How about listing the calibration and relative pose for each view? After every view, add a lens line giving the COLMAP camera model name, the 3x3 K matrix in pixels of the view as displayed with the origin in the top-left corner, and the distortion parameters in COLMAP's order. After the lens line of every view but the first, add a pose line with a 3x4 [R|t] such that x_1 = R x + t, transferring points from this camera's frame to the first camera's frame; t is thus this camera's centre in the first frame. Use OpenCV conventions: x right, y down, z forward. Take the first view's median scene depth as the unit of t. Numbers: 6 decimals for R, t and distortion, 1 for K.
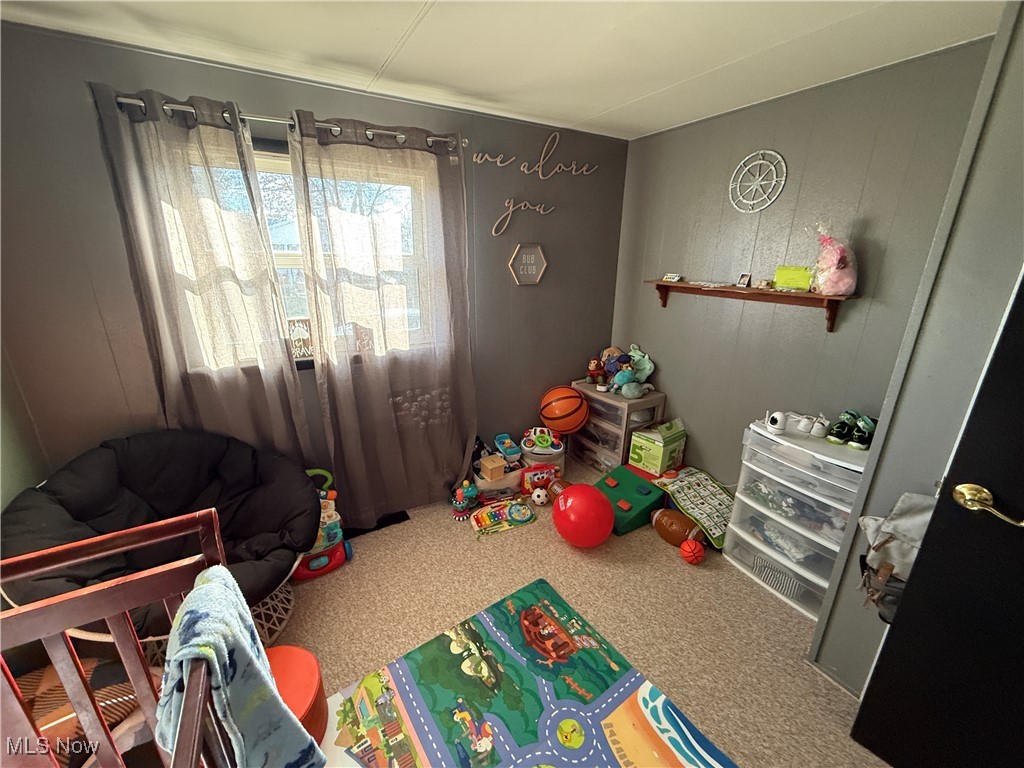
lens RADIAL K [[411.6, 0, 514.1], [0, 411.6, 384.4], [0, 0, 1]] dist [-0.002827, 0.000078]
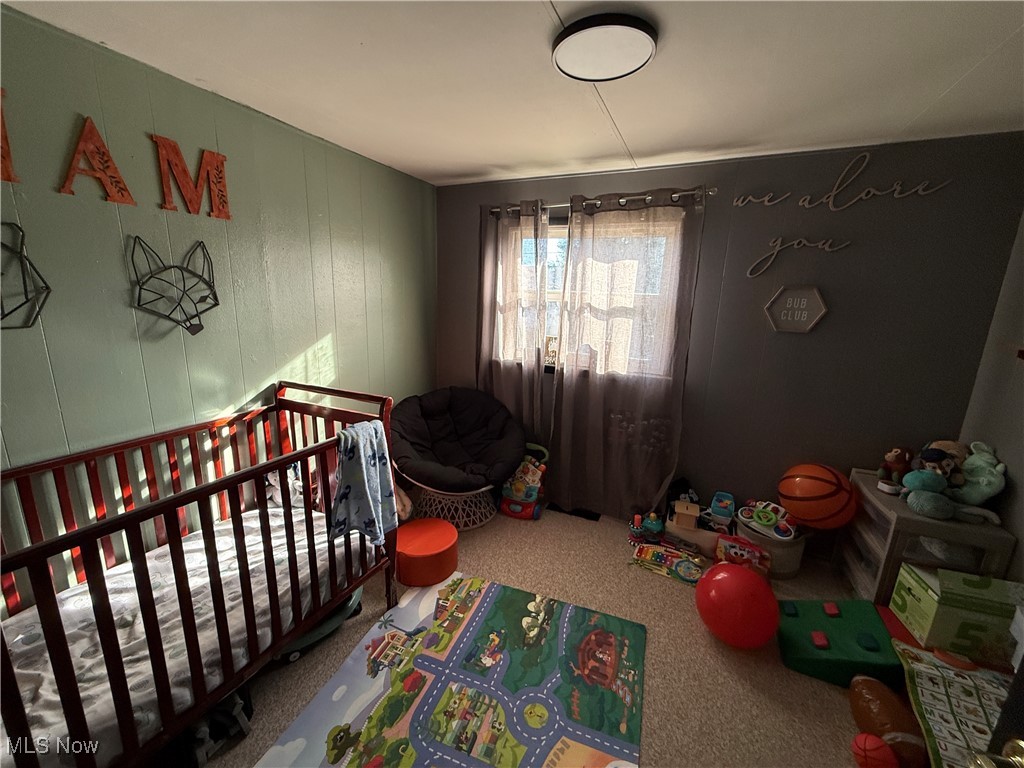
lens RADIAL K [[411.6, 0, 507.4], [0, 411.6, 381.9], [0, 0, 1]] dist [-0.002827, 0.000078]
pose [[0.554572, 0.185574, -0.811179, 0.524076], [-0.276904, 0.960416, 0.030406, -0.007850], [0.784713, 0.207757, 0.584006, 0.076704]]
